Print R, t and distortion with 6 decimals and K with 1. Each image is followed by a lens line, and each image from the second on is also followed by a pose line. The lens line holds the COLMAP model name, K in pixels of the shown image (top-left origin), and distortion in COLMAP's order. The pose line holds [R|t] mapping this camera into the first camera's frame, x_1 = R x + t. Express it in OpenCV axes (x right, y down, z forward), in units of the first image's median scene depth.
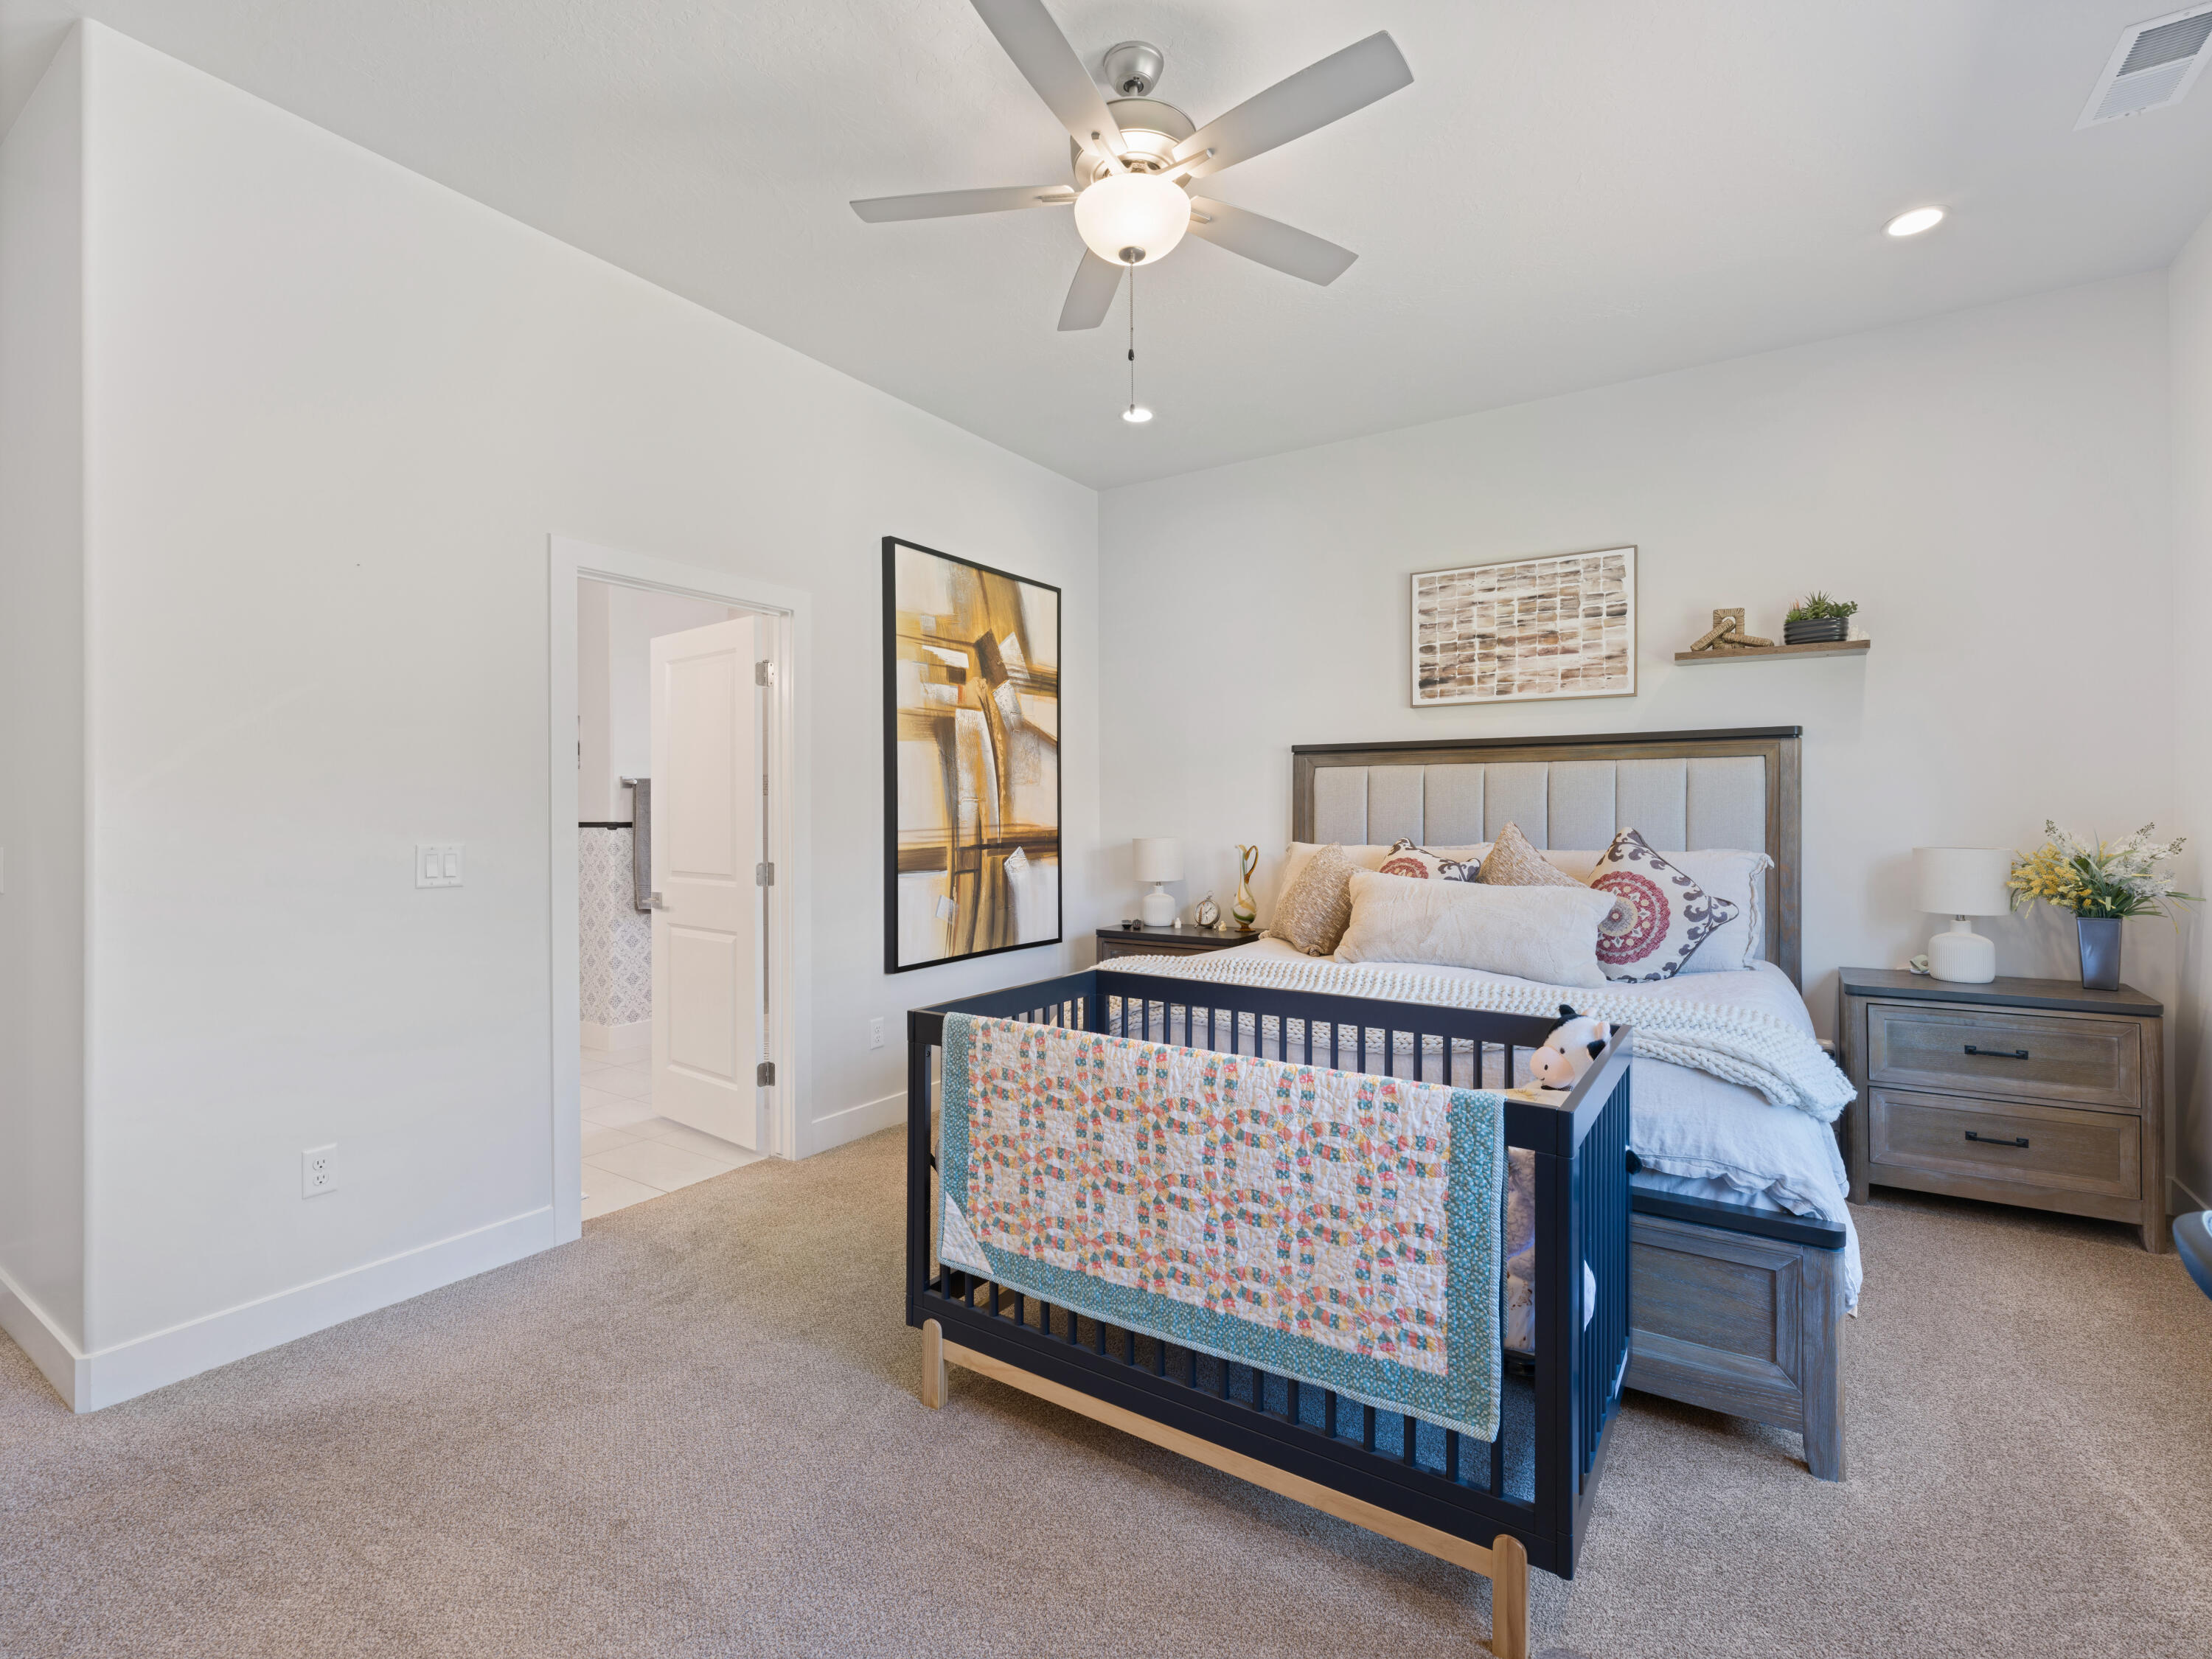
lens RADIAL K [[1008.8, 0, 1095.0], [0, 1008.8, 814.9], [0, 0, 1]] dist [-0.002115, 0.001156]
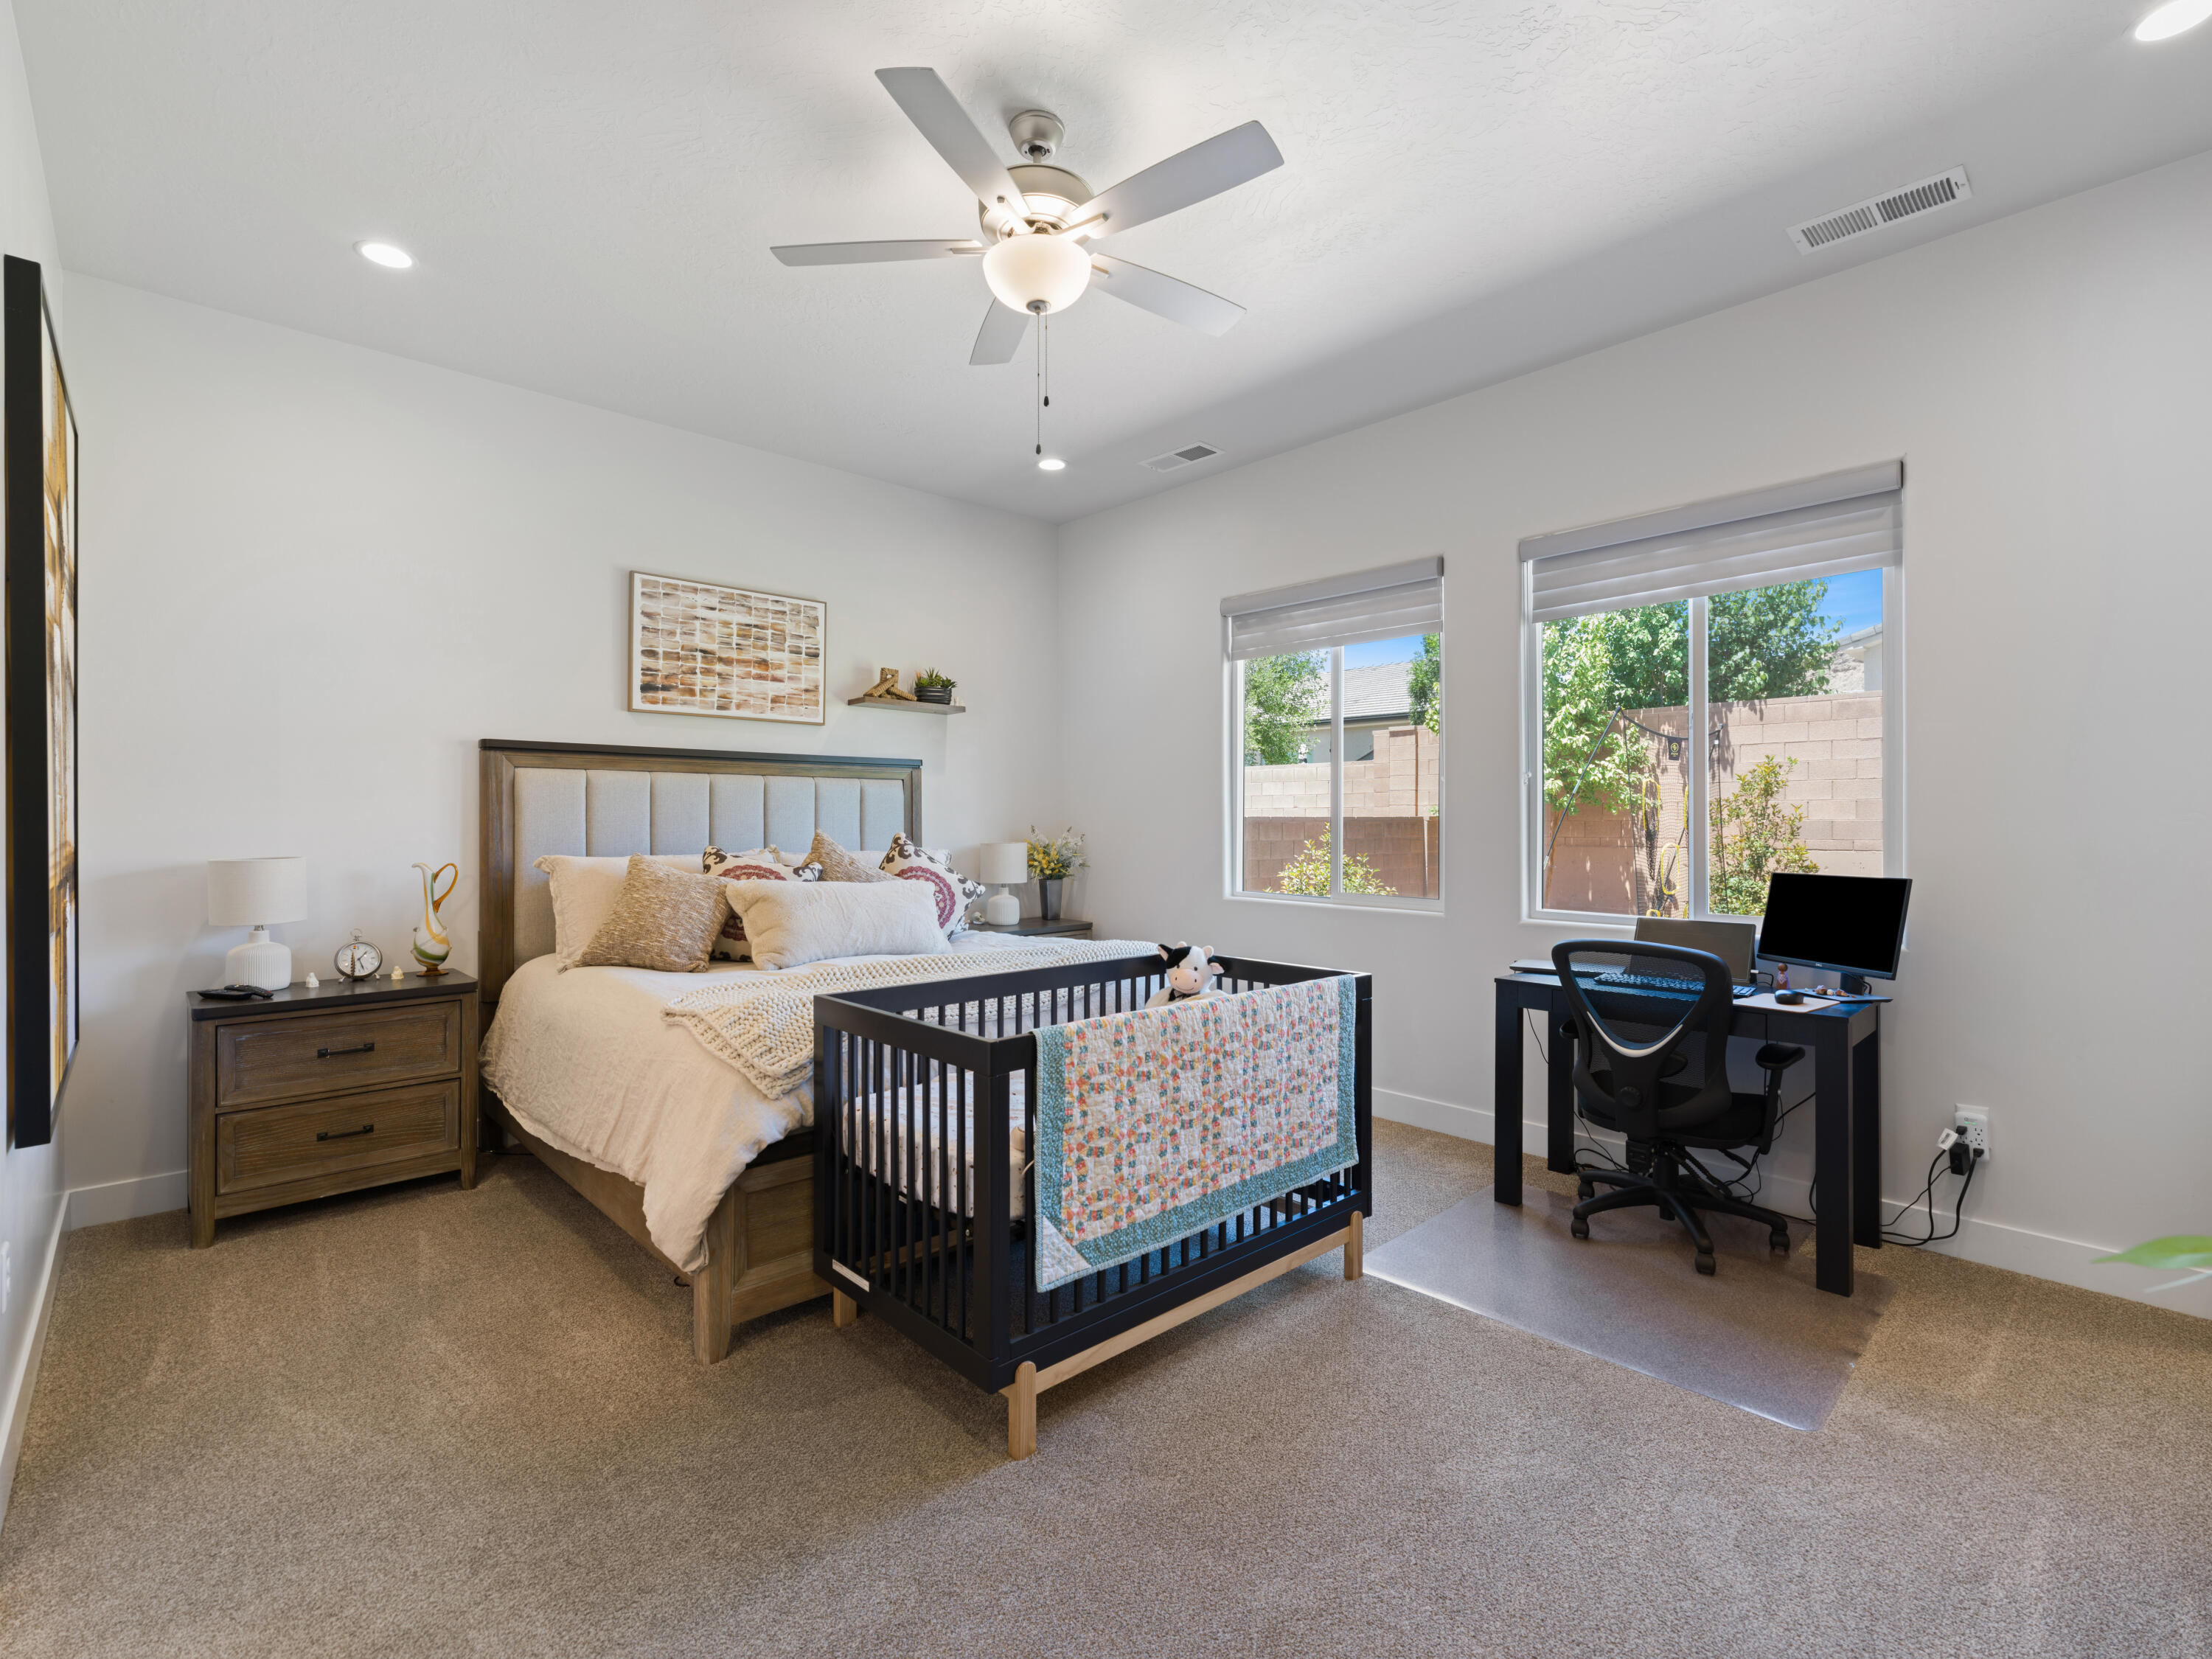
lens RADIAL K [[1008.8, 0, 1091.7], [0, 1008.8, 828.4], [0, 0, 1]] dist [-0.002115, 0.001156]
pose [[0.246969, -0.006859, 0.968999, -0.598720], [0.003284, 0.999975, 0.006241, 0.000148], [-0.969018, 0.001640, 0.246986, 0.405192]]
